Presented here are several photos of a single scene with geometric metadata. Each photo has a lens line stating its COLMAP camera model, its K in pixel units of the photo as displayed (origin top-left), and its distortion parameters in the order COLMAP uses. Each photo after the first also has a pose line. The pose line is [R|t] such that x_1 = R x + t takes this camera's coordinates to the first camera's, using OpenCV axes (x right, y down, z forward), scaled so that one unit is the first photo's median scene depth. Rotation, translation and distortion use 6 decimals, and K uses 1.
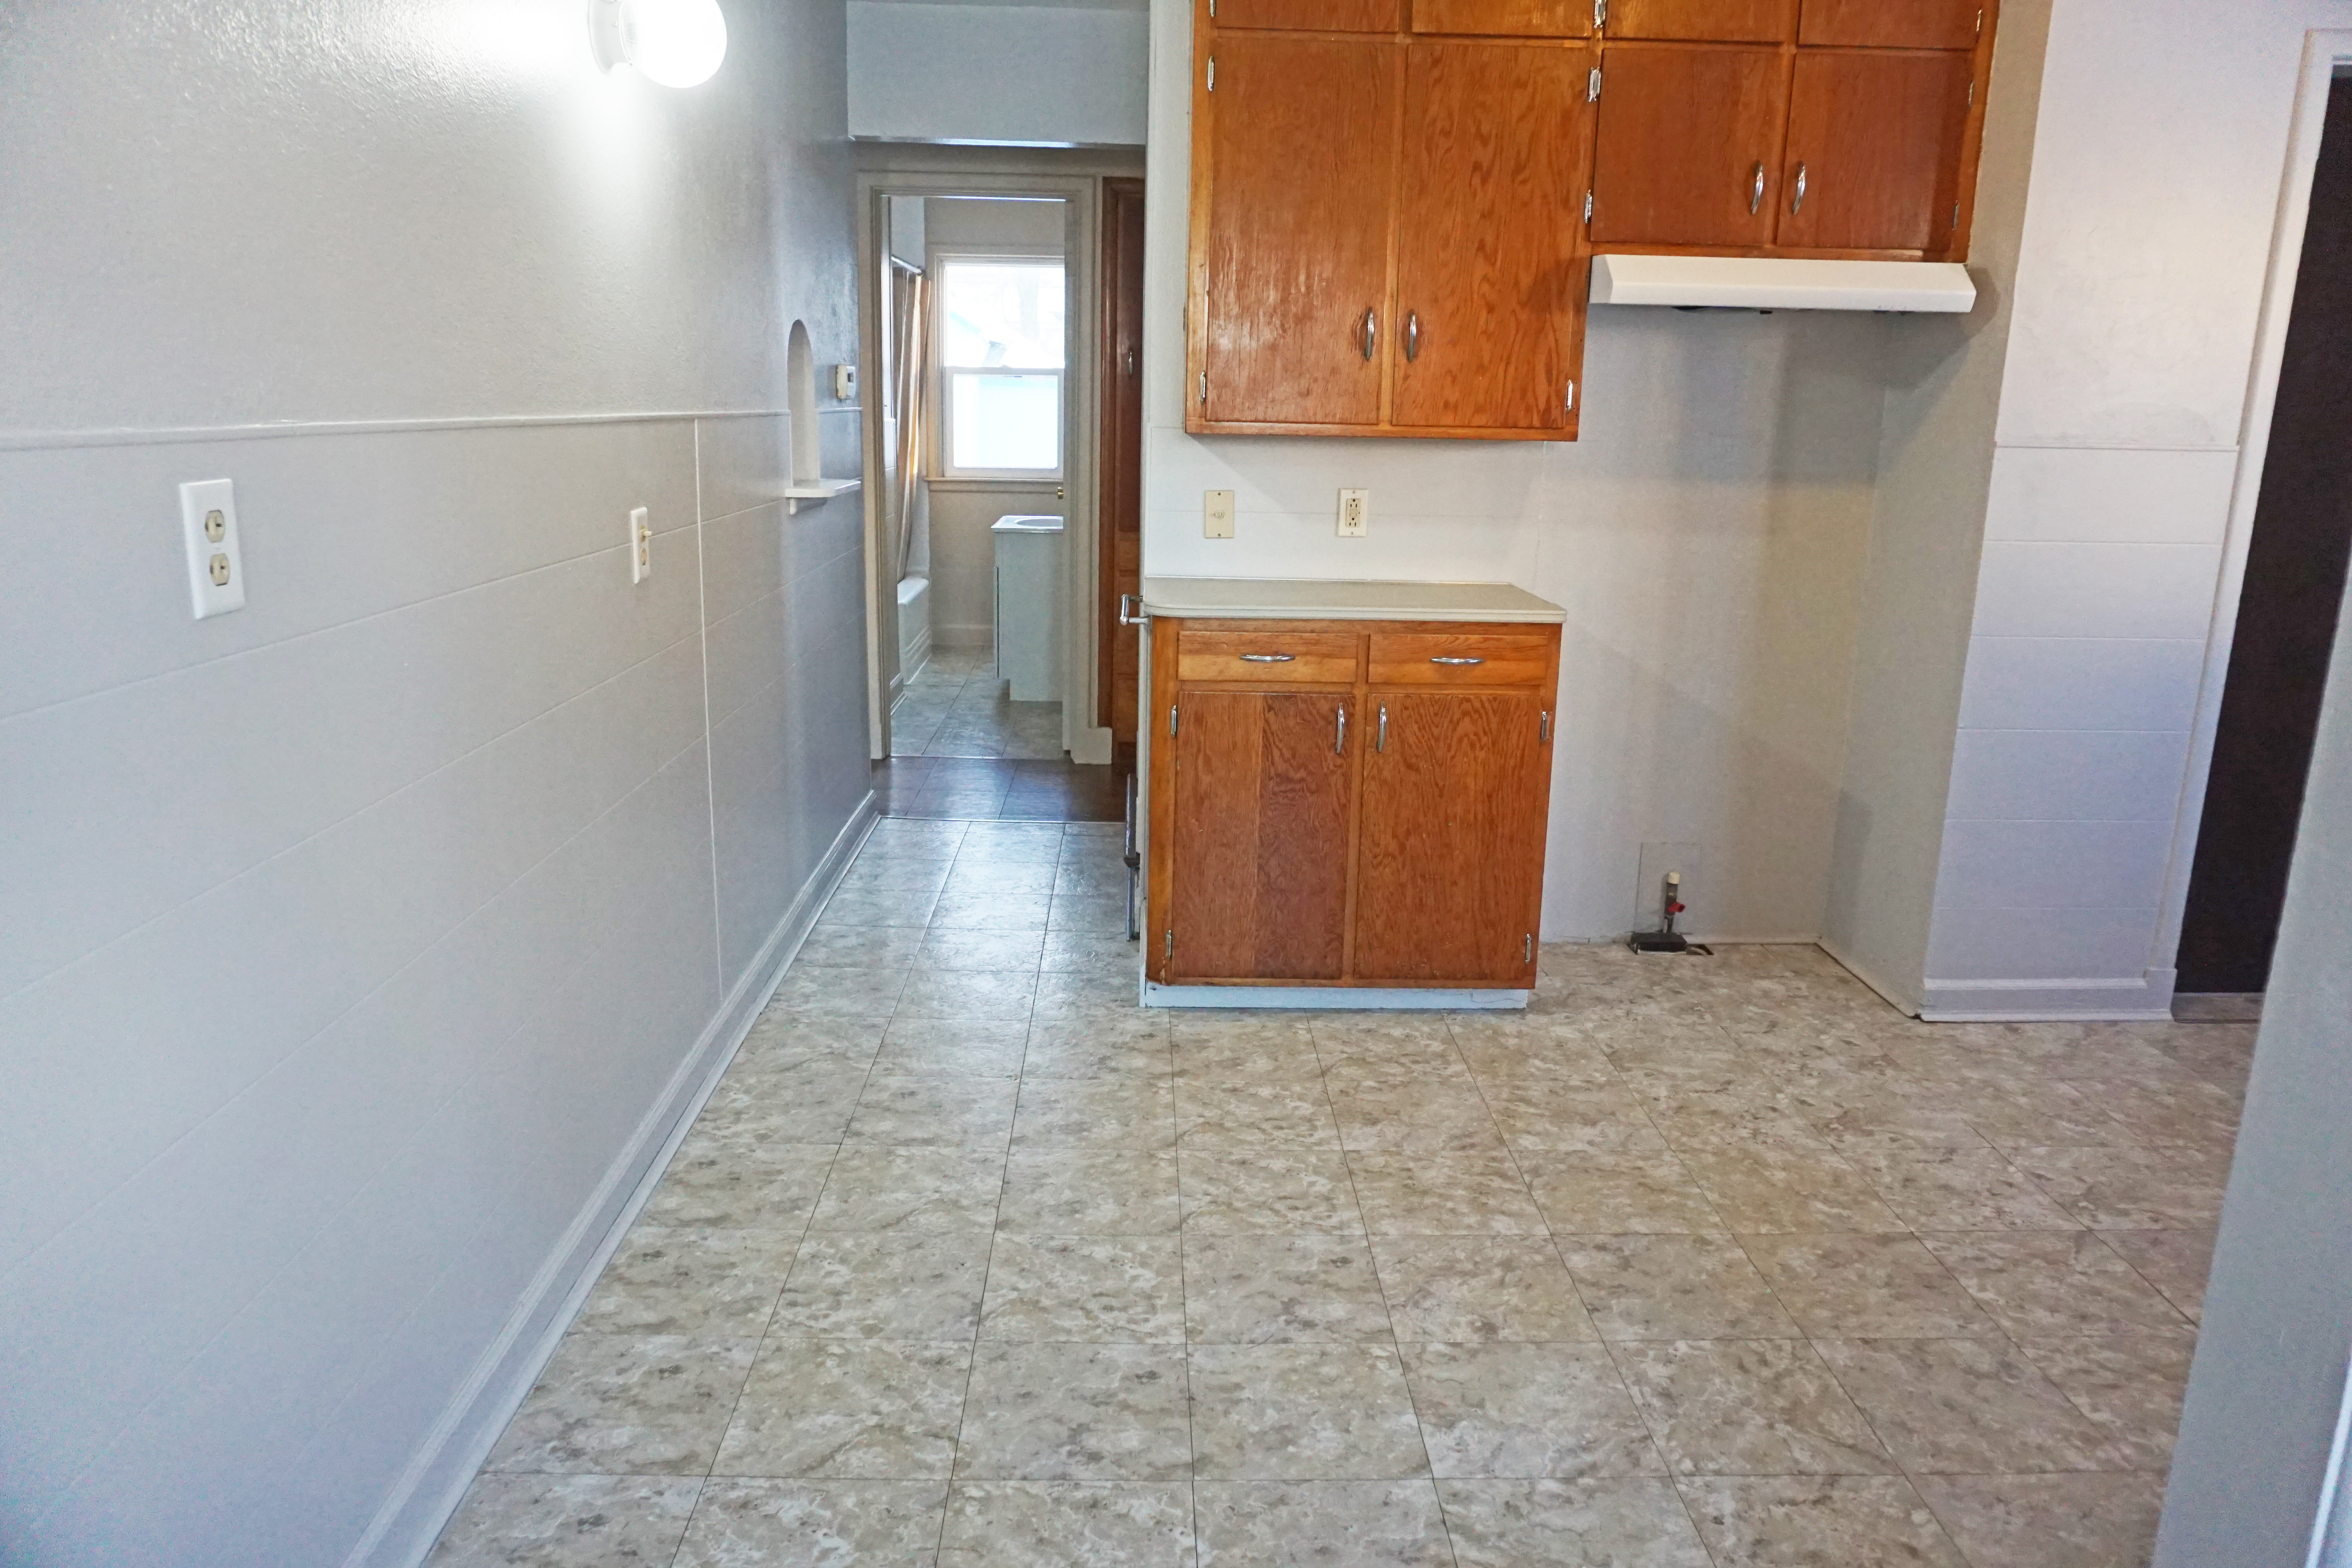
lens RADIAL K [[1581.6, 0, 1174.8], [0, 1581.6, 778.9], [0, 0, 1]] dist [-0.046330, 0.032418]
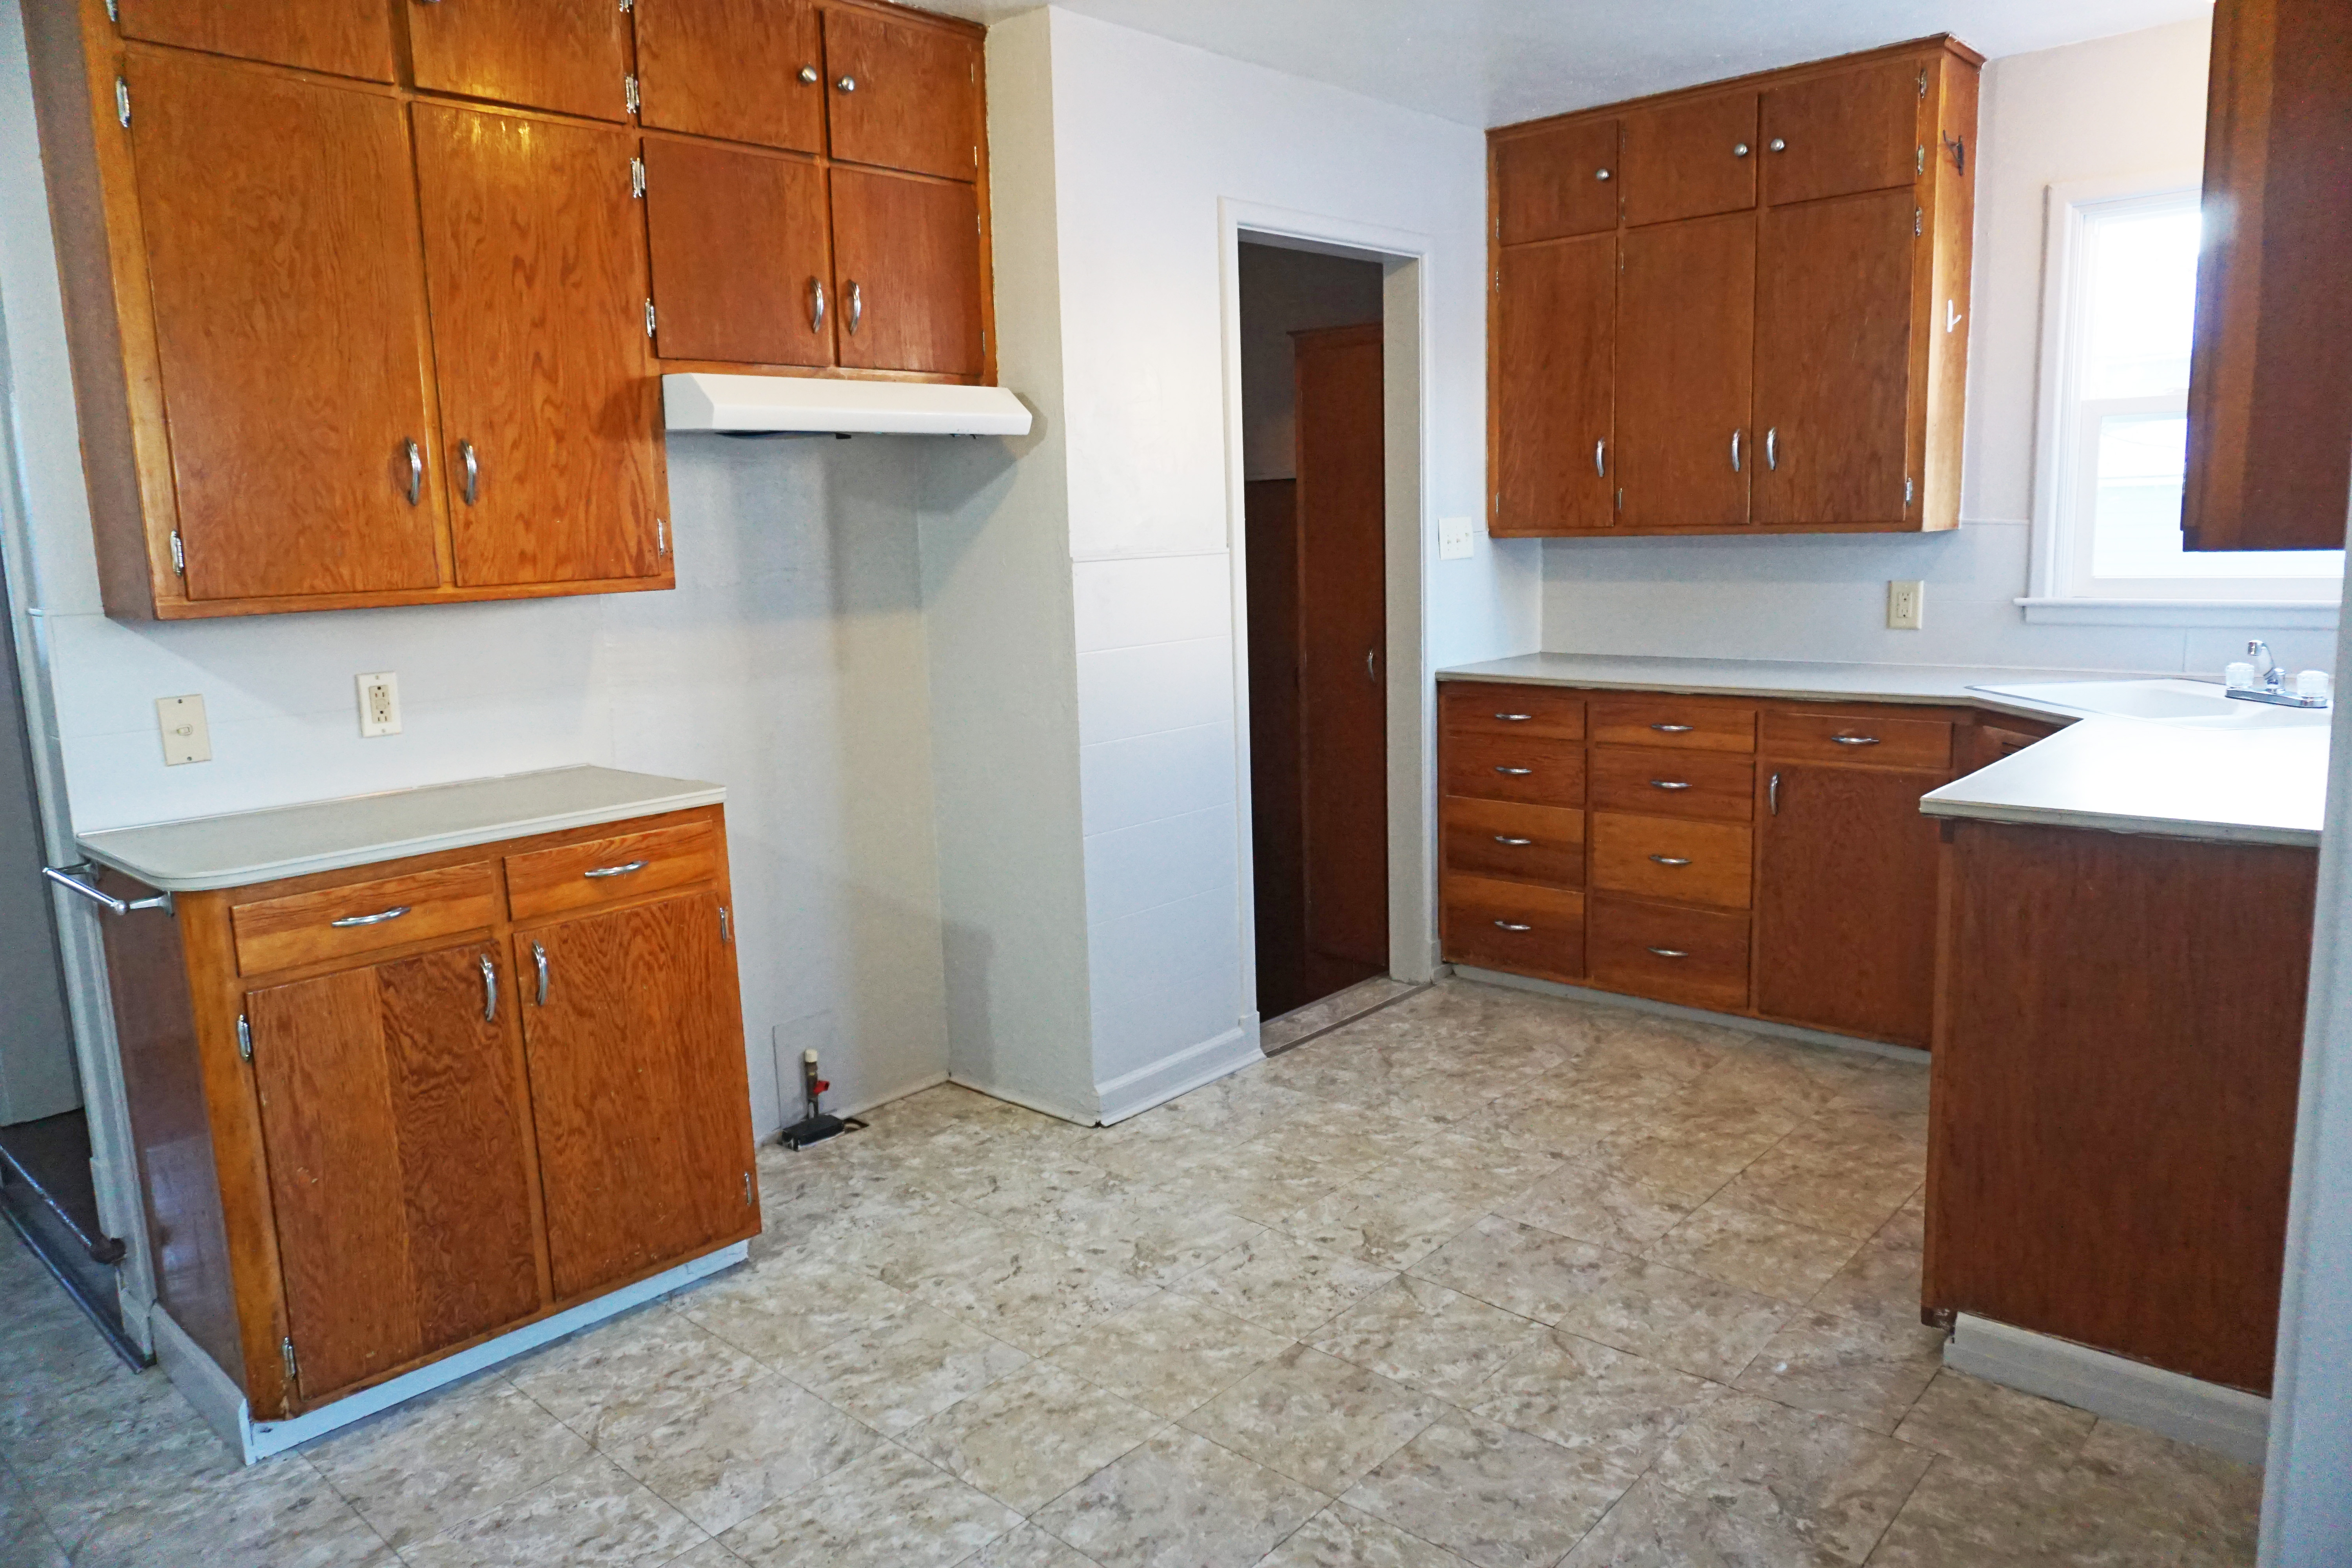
lens RADIAL K [[1581.6, 0, 1178.9], [0, 1581.6, 782.4], [0, 0, 1]] dist [-0.046330, 0.032418]
pose [[0.688078, -0.156841, 0.708484, -0.182317], [0.211688, 0.977278, 0.010755, -0.065850], [-0.694073, 0.142578, 0.705645, 0.233157]]
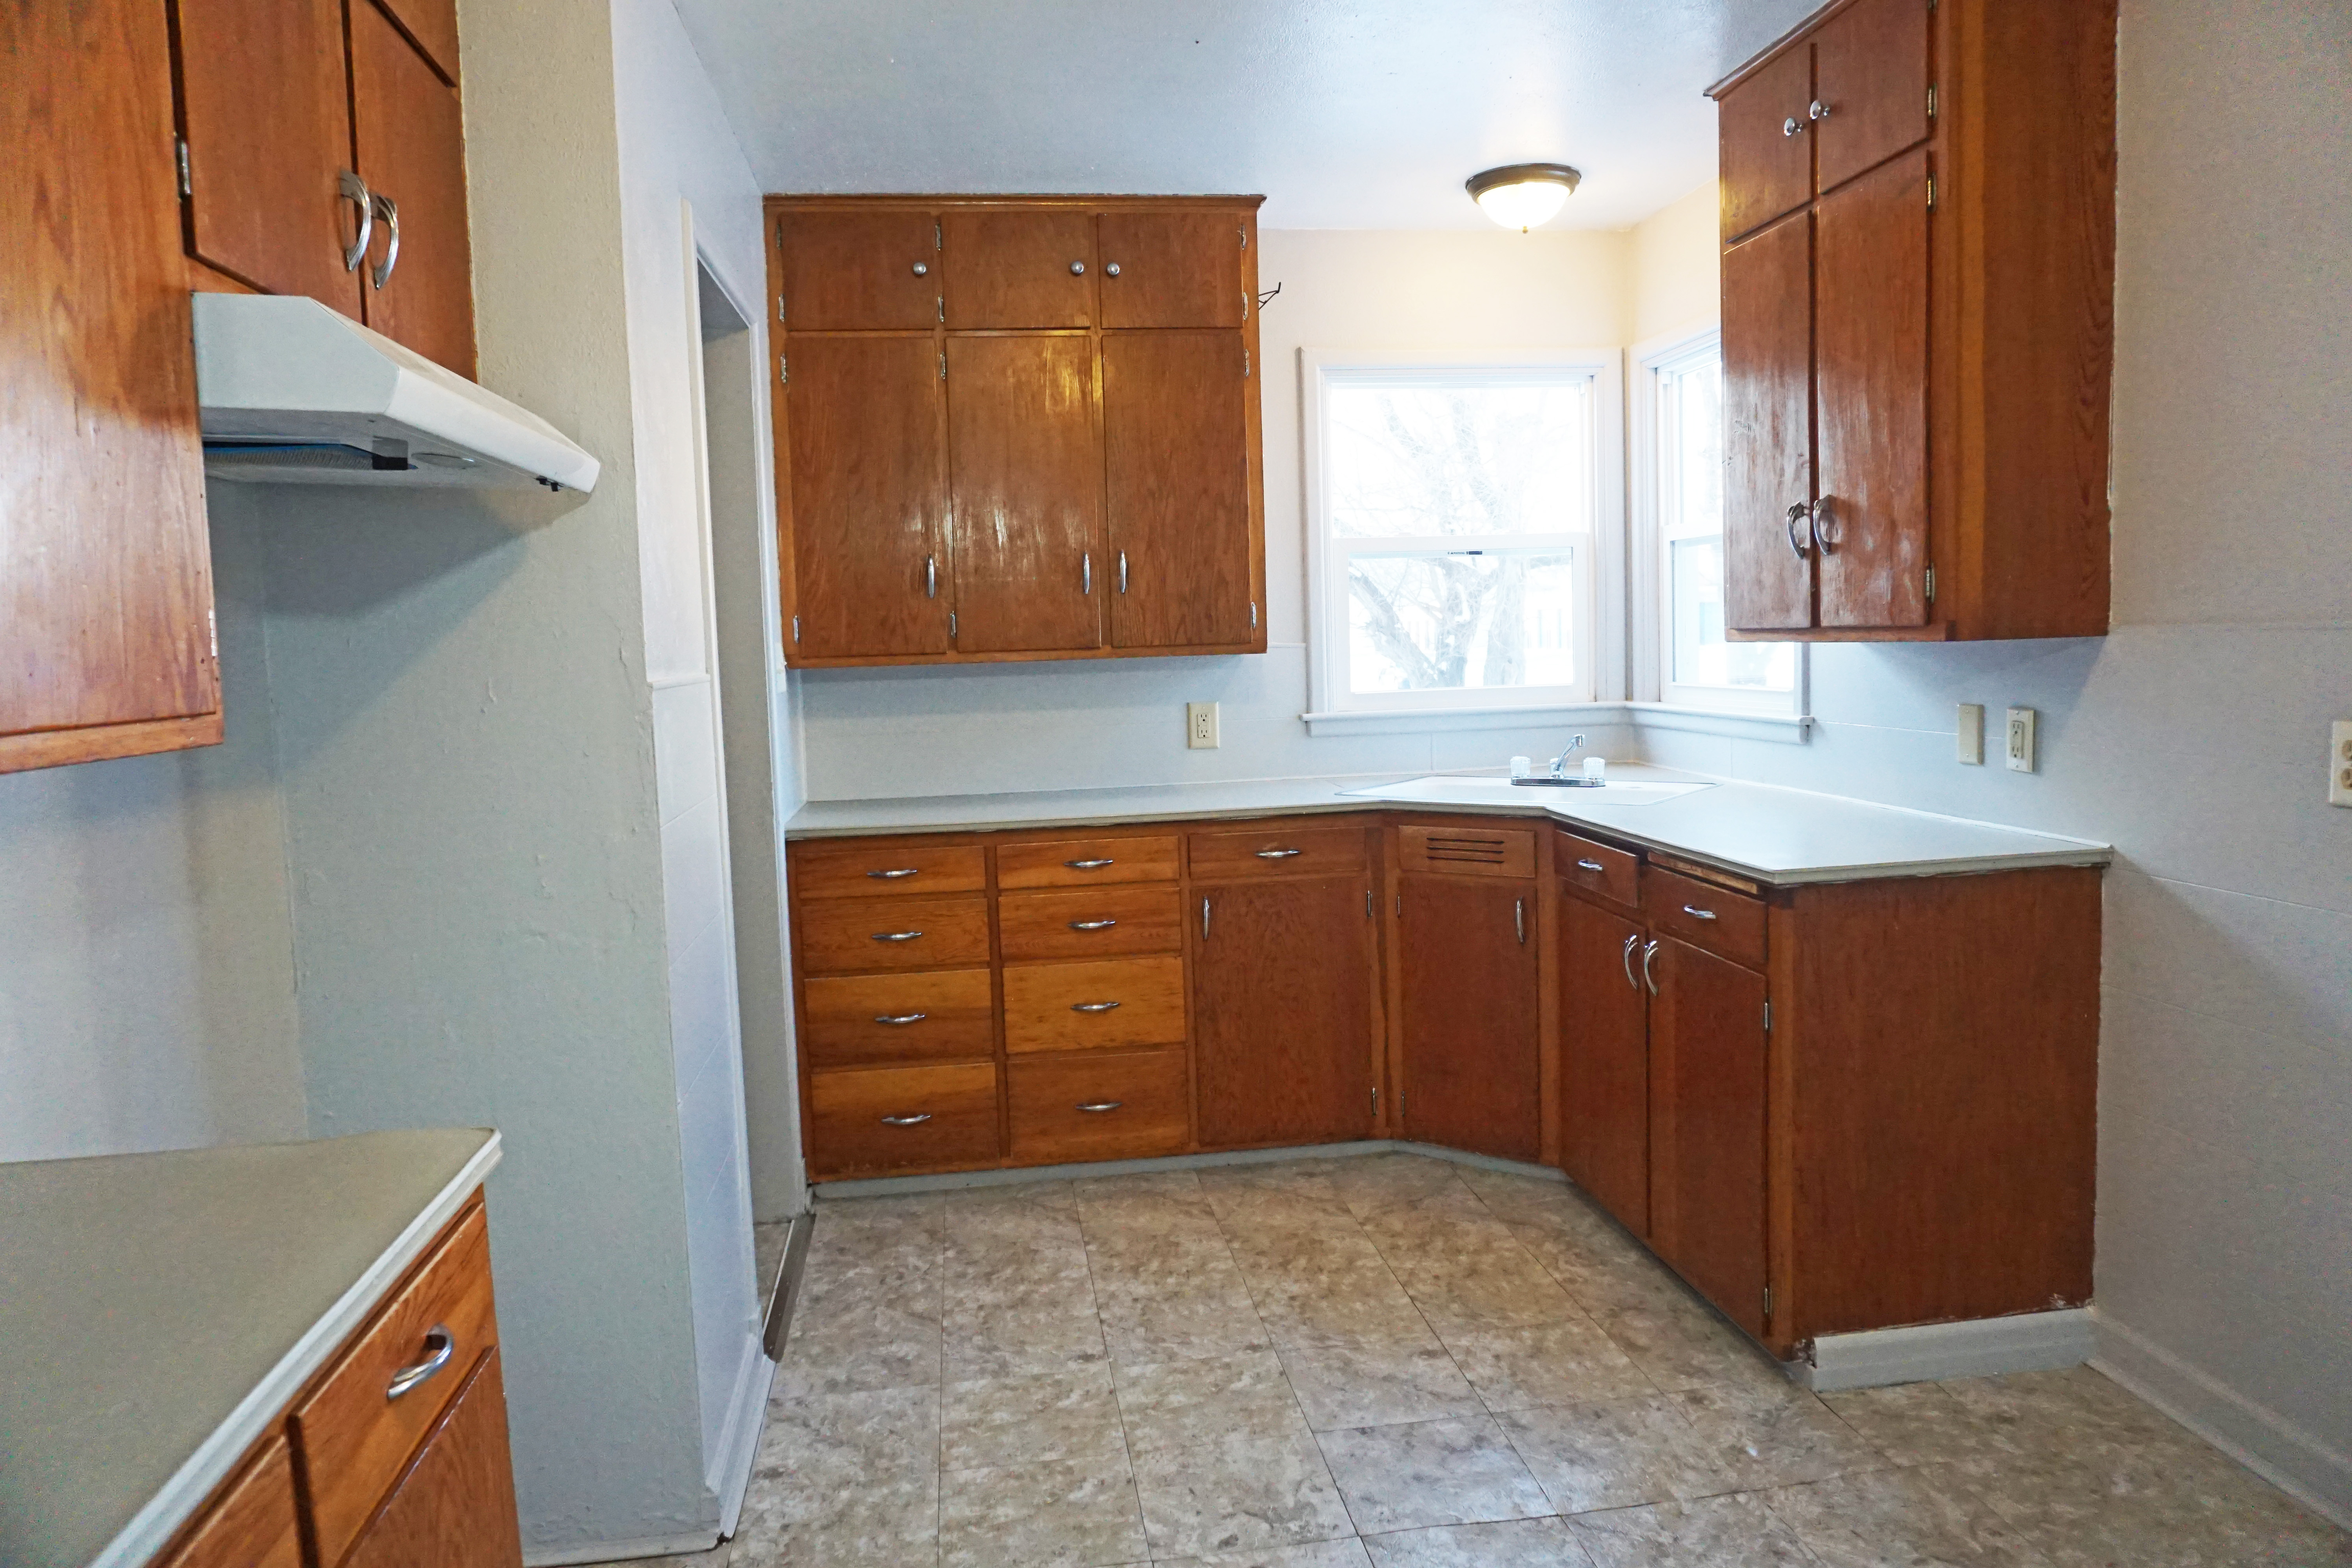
lens RADIAL K [[1581.6, 0, 1188.7], [0, 1581.6, 780.1], [0, 0, 1]] dist [-0.046330, 0.032418]
pose [[-0.113822, -0.102408, 0.988209, -0.174429], [0.262615, 0.956193, 0.129338, -0.197541], [-0.958164, 0.274240, -0.081942, 0.825242]]
